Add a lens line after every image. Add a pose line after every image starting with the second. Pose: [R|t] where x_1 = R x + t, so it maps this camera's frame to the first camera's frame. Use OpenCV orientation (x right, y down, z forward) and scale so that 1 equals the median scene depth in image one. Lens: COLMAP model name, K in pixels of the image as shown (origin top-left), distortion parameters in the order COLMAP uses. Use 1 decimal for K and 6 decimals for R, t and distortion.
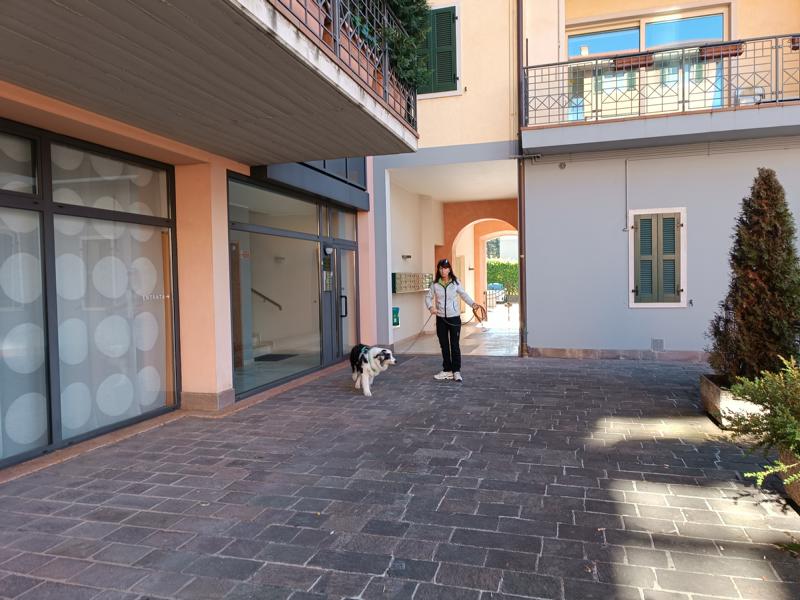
lens RADIAL K [[574.7, 0, 400.0], [0, 574.7, 295.0], [0, 0, 1]] dist [0.048498, -0.031376]
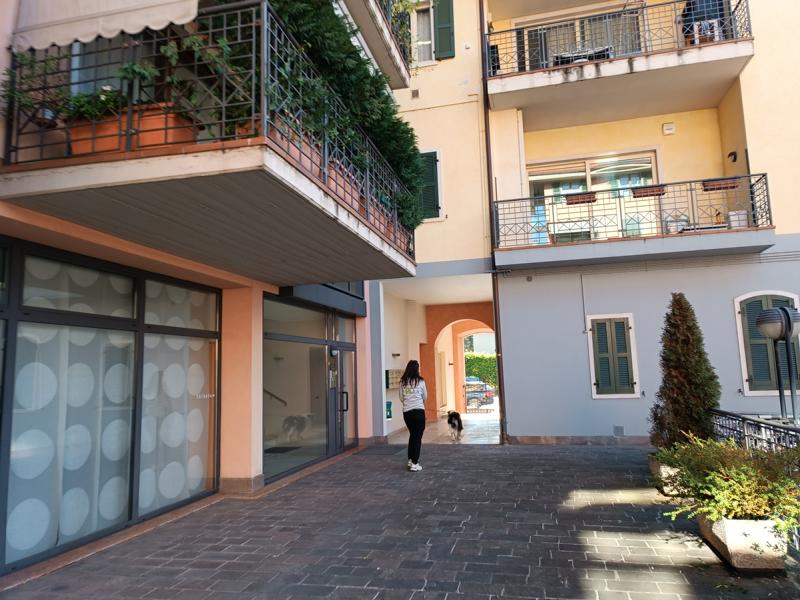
lens RADIAL K [[574.7, 0, 402.7], [0, 574.7, 300.2], [0, 0, 1]] dist [0.048498, -0.031376]
pose [[0.998621, -0.007542, 0.051962, -0.069651], [0.015360, 0.988300, -0.151744, -0.005227], [-0.050210, 0.152333, 0.987053, -0.253522]]
